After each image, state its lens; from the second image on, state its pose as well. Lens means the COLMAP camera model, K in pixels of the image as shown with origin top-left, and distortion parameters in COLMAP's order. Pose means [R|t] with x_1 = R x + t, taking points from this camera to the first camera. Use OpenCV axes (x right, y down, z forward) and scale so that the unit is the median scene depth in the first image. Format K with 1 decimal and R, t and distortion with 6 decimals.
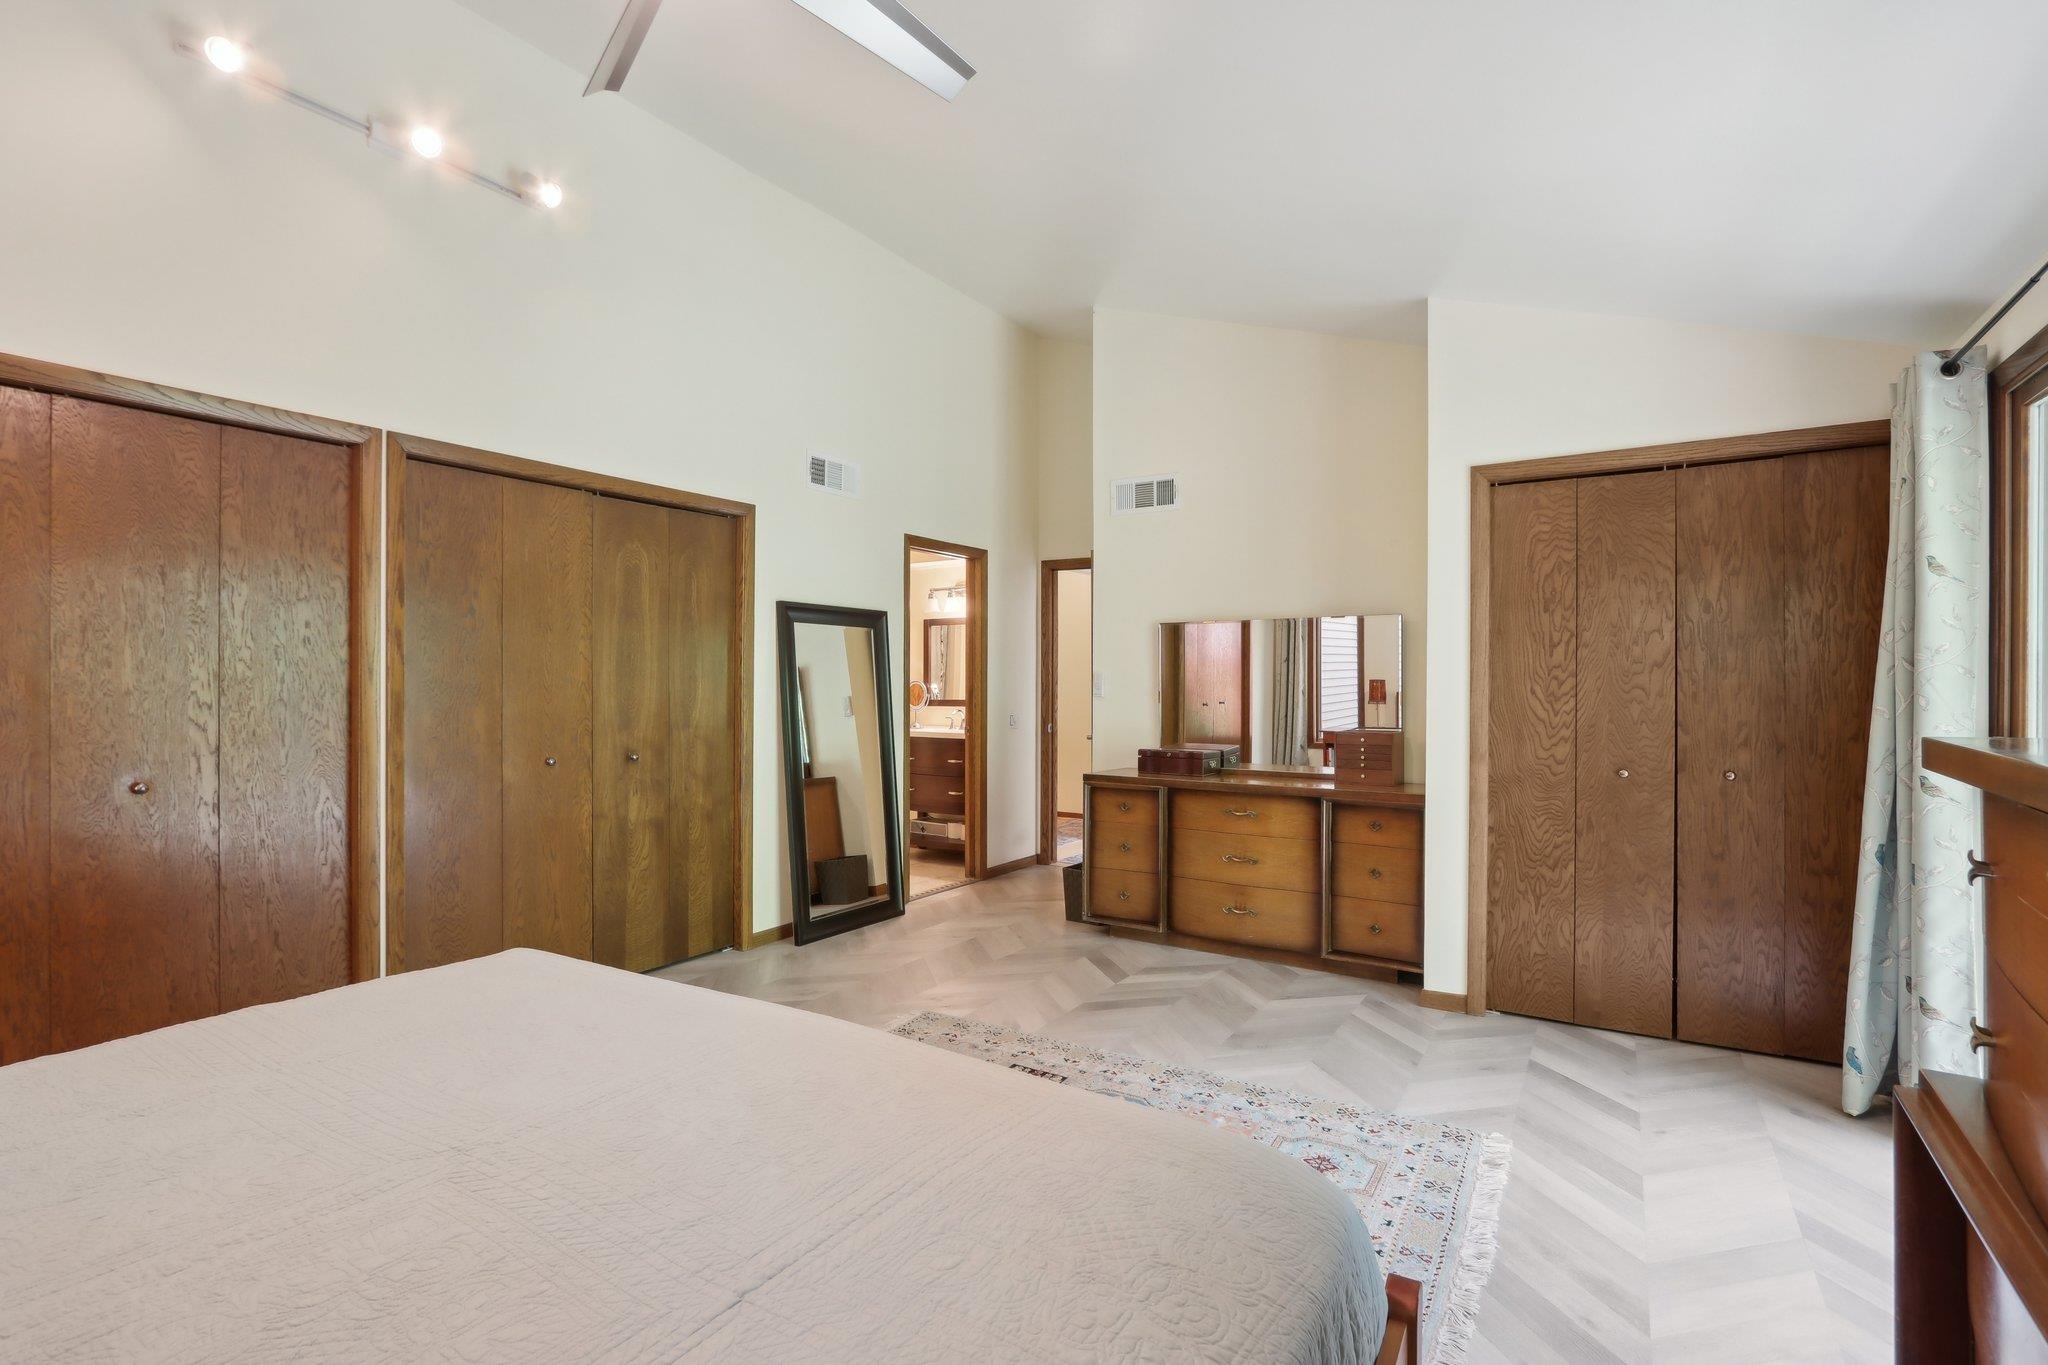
lens RADIAL K [[965.0, 0, 993.5], [0, 965.0, 692.0], [0, 0, 1]] dist [-0.022670, 0.005648]
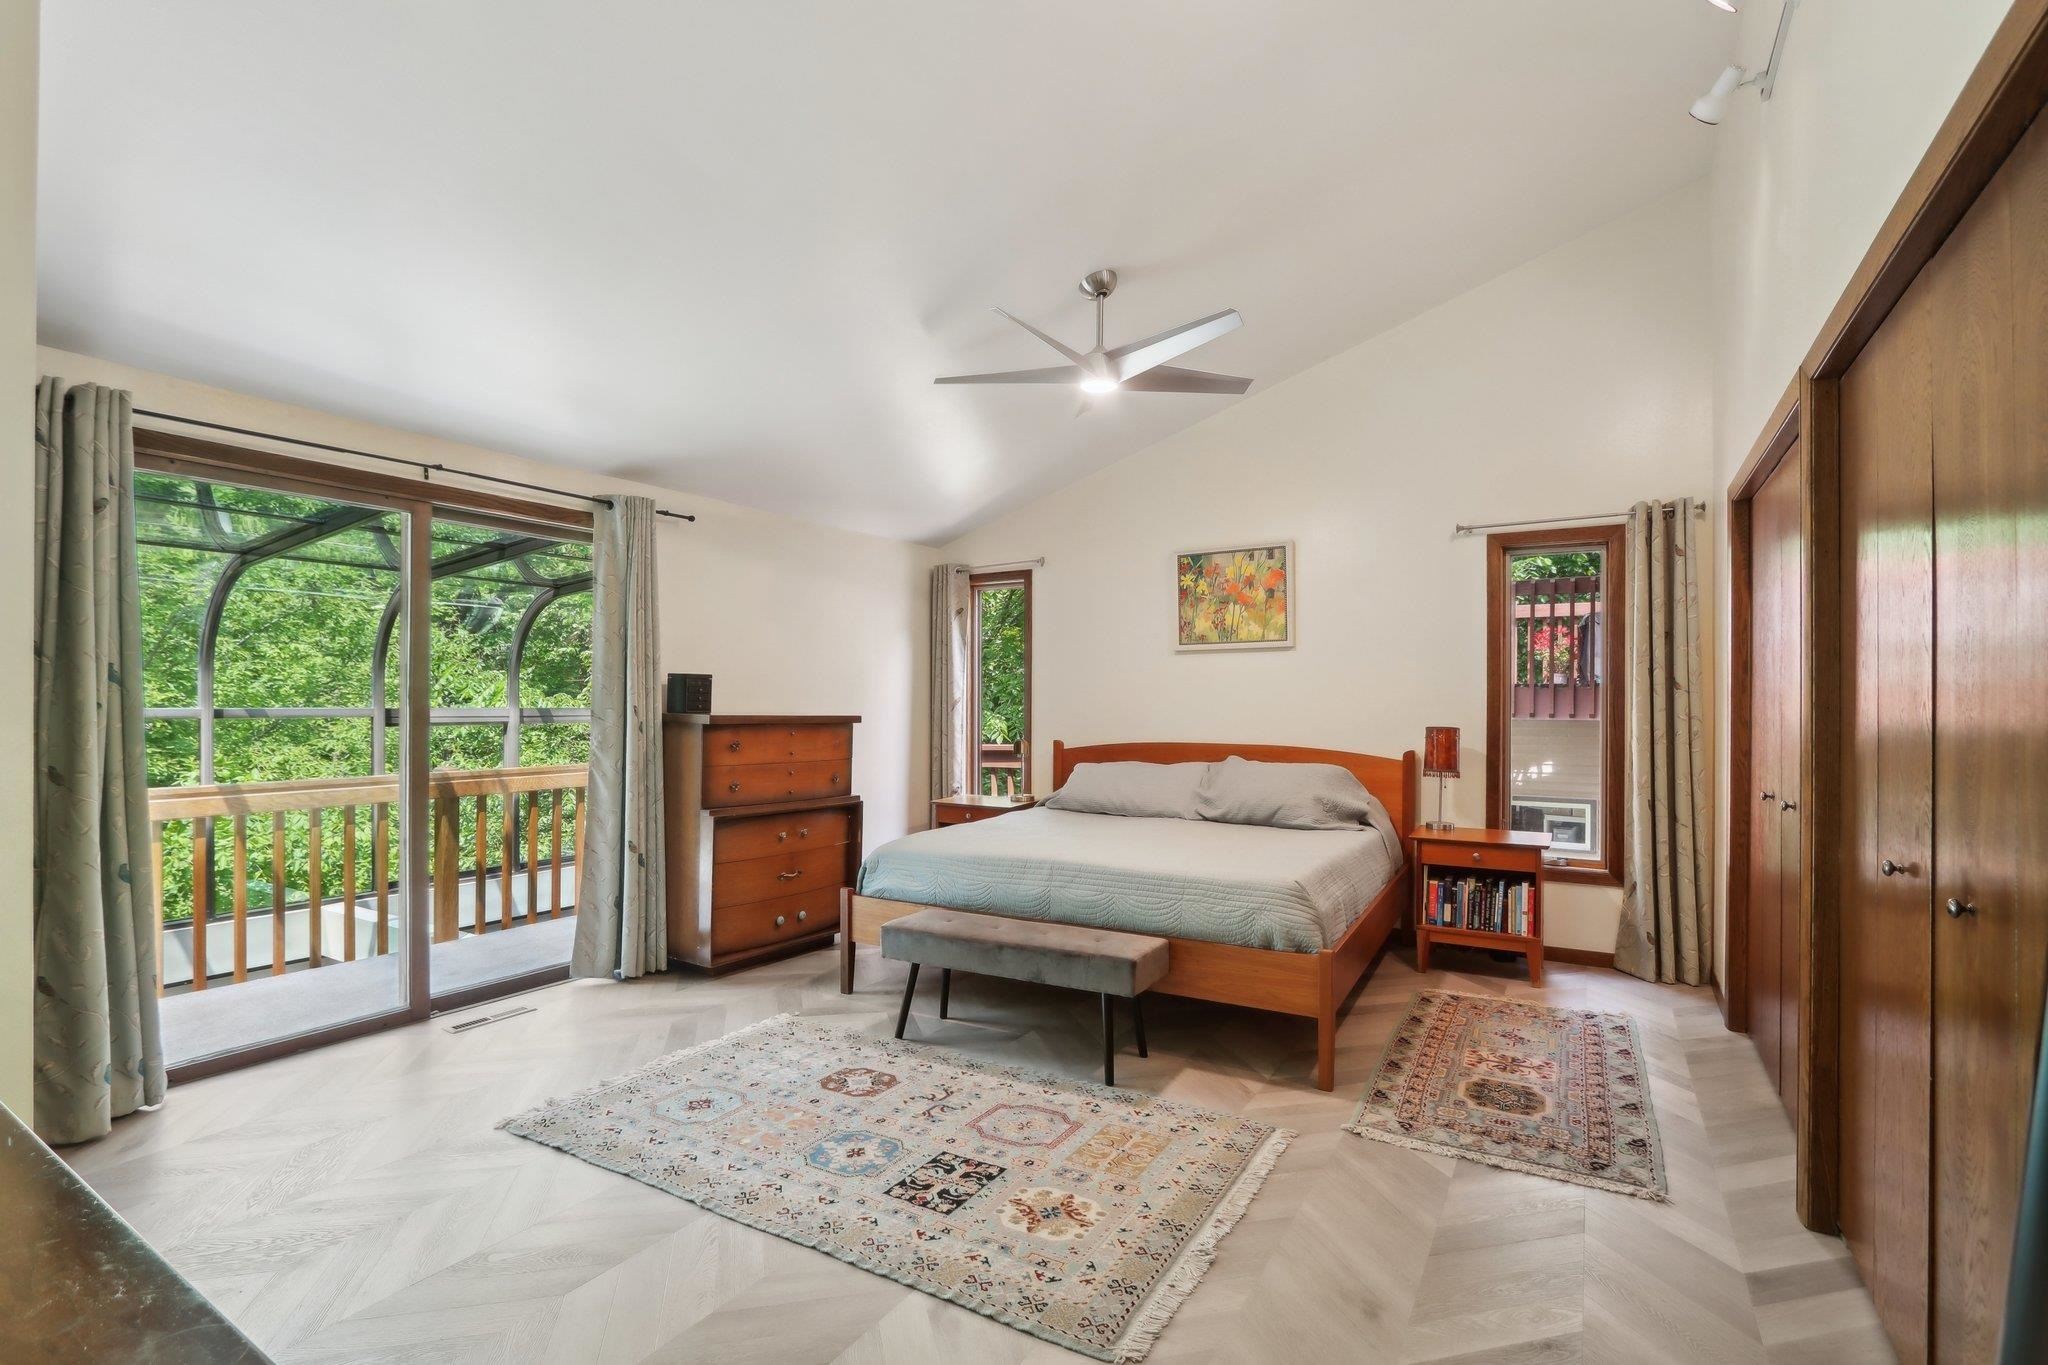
lens RADIAL K [[950.5, 0, 997.6], [0, 950.5, 690.7], [0, 0, 1]] dist [-0.022976, 0.004865]
pose [[-0.999715, -0.006359, -0.022991, 0.002063], [-0.006344, 0.999980, -0.000749, -0.013087], [0.022995, -0.000603, -0.999735, 1.388053]]
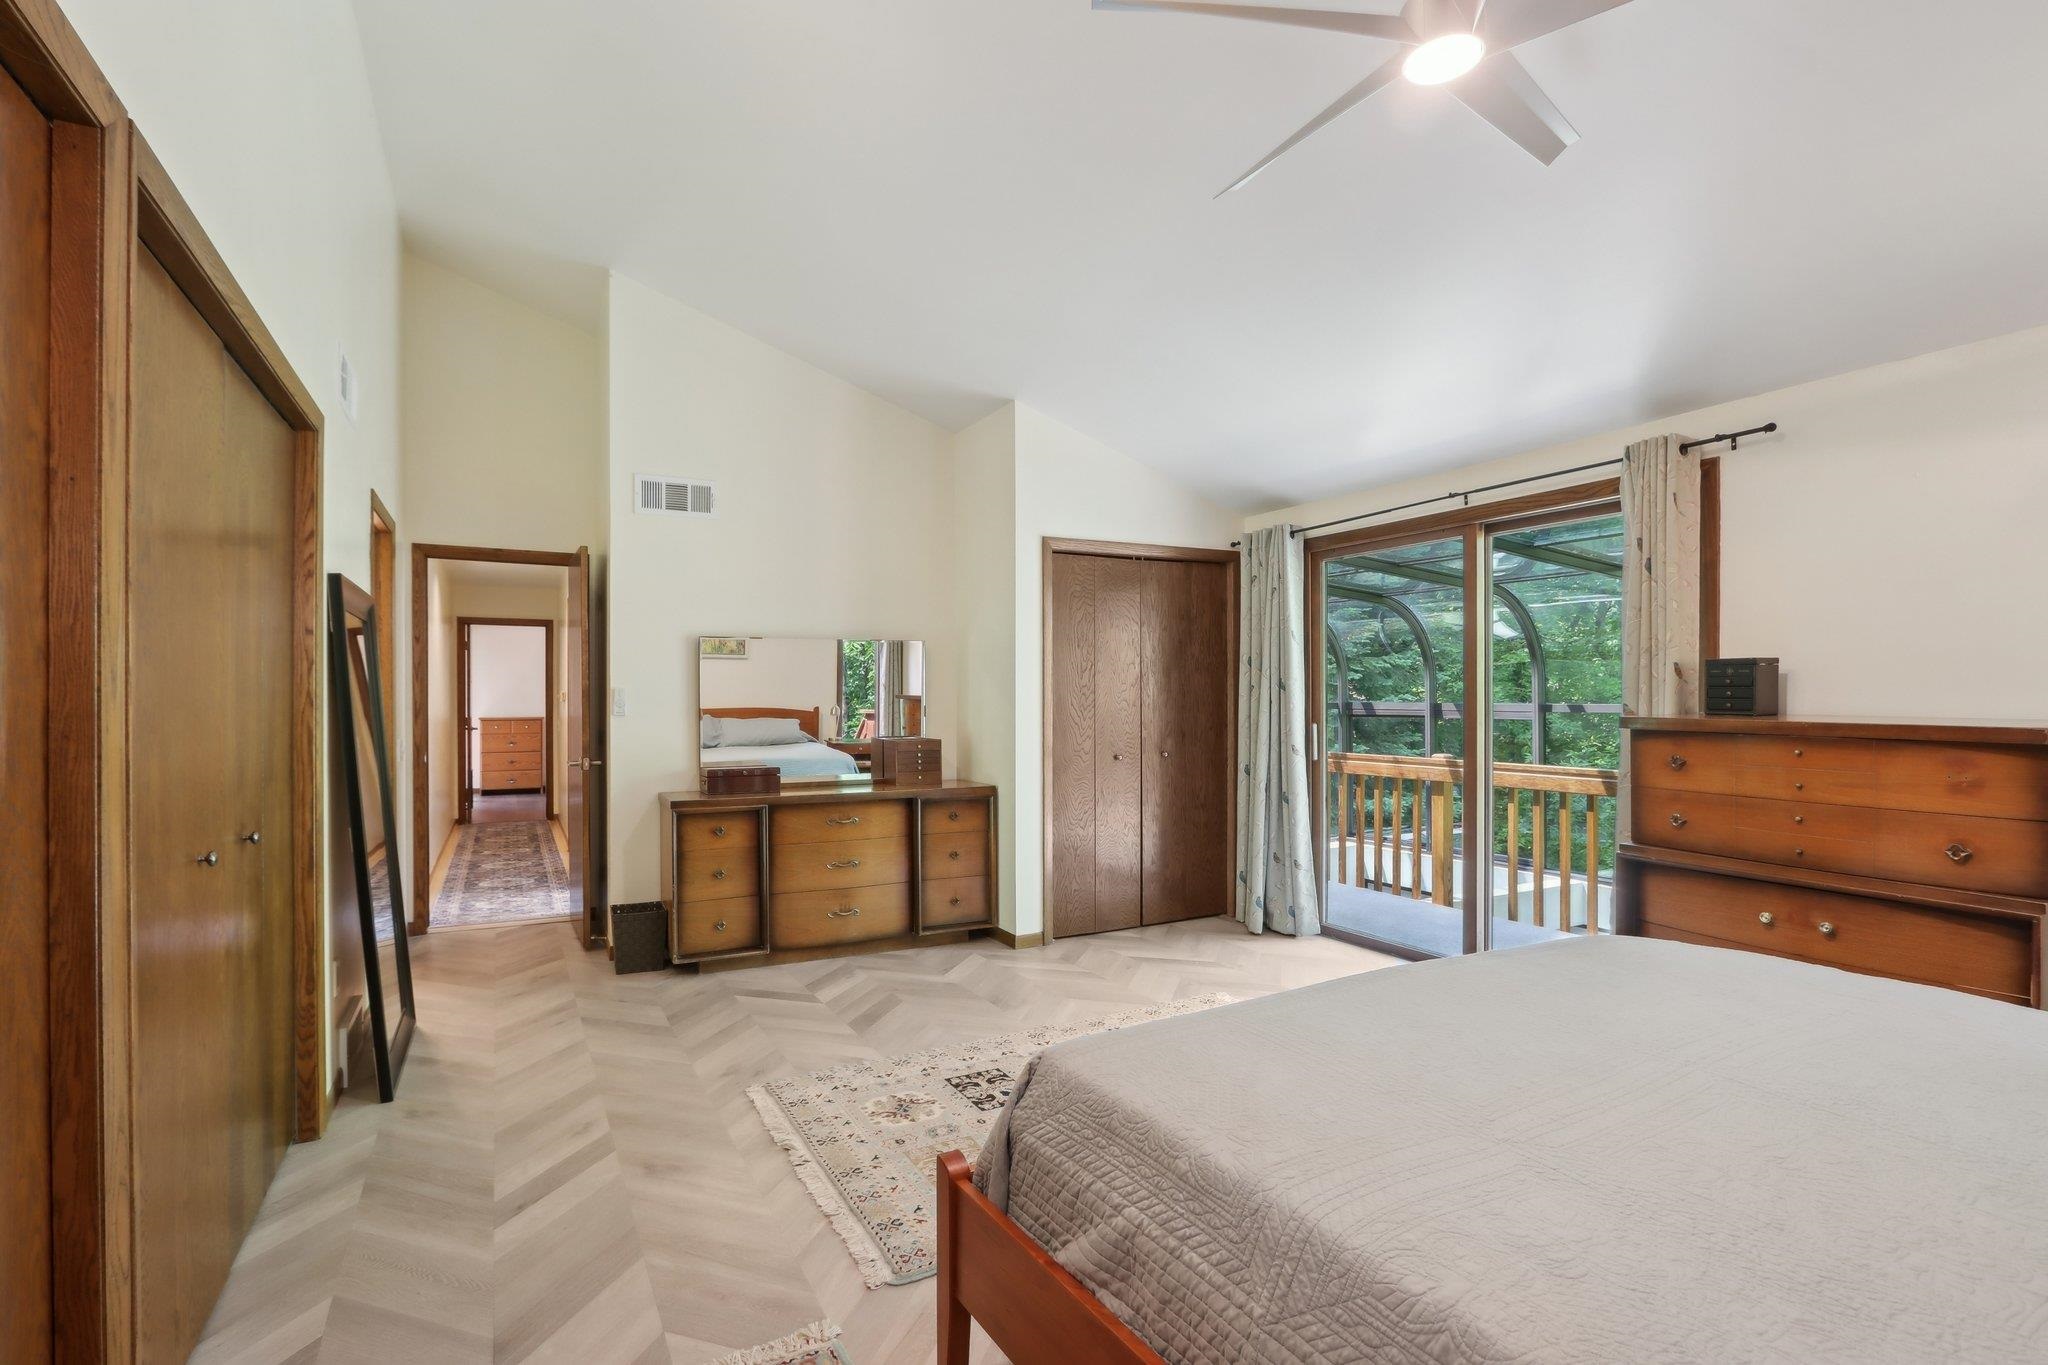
lens RADIAL K [[962.7, 0, 996.2], [0, 962.7, 709.0], [0, 0, 1]] dist [-0.027386, -0.000034]
pose [[0.491832, -0.012895, 0.870595, -0.656013], [0.013155, 0.999886, 0.007379, -0.004333], [-0.870591, 0.007823, 0.491945, 0.368988]]
